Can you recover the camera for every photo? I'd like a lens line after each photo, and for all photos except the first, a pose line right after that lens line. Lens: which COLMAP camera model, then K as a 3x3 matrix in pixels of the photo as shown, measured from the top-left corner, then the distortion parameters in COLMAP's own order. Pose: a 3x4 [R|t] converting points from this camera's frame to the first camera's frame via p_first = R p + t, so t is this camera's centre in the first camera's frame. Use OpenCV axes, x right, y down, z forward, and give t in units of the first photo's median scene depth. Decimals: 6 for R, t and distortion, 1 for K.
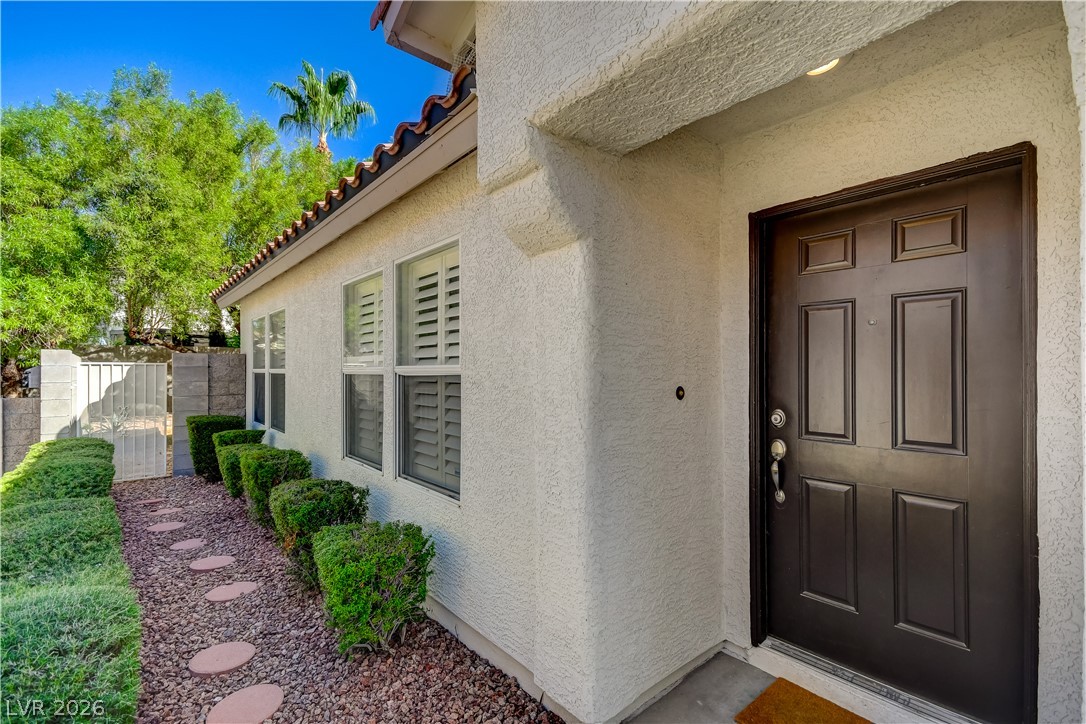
lens RADIAL K [[488.7, 0, 546.2], [0, 488.7, 367.5], [0, 0, 1]] dist [0.012629, 0.000917]
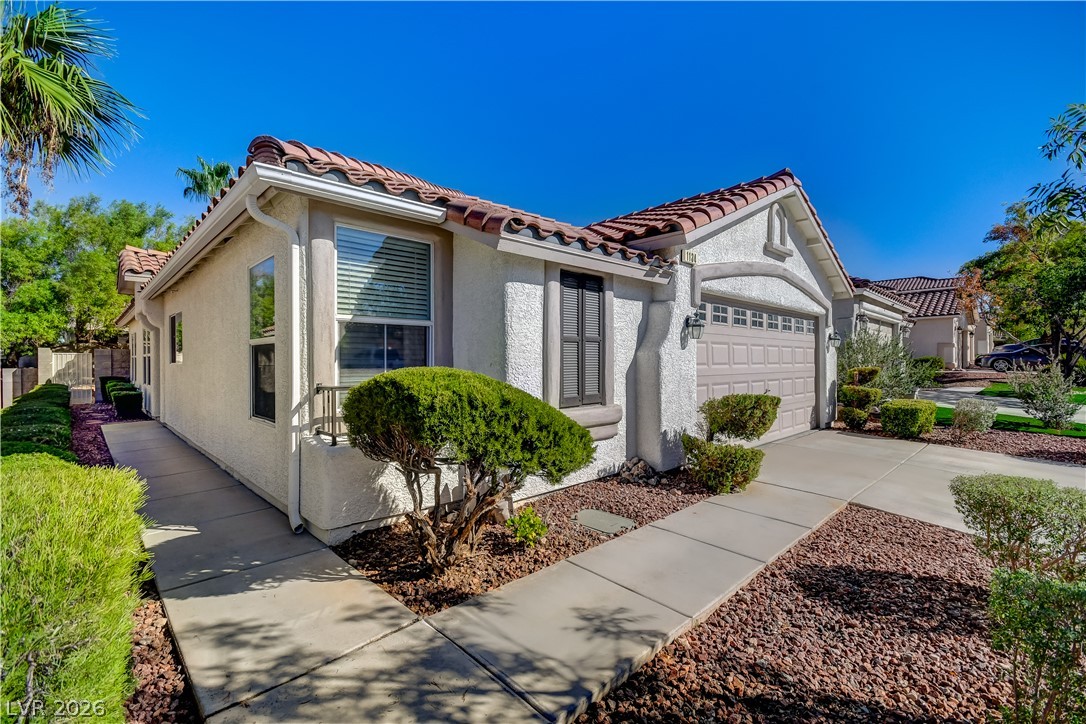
lens RADIAL K [[485.7, 0, 534.9], [0, 485.7, 354.7], [0, 0, 1]] dist [-0.001628, -0.001408]
pose [[0.999184, 0.002646, 0.040295, 1.027871], [-0.002720, 0.999995, 0.001784, -0.011636], [-0.040290, -0.001892, 0.999186, -1.142797]]
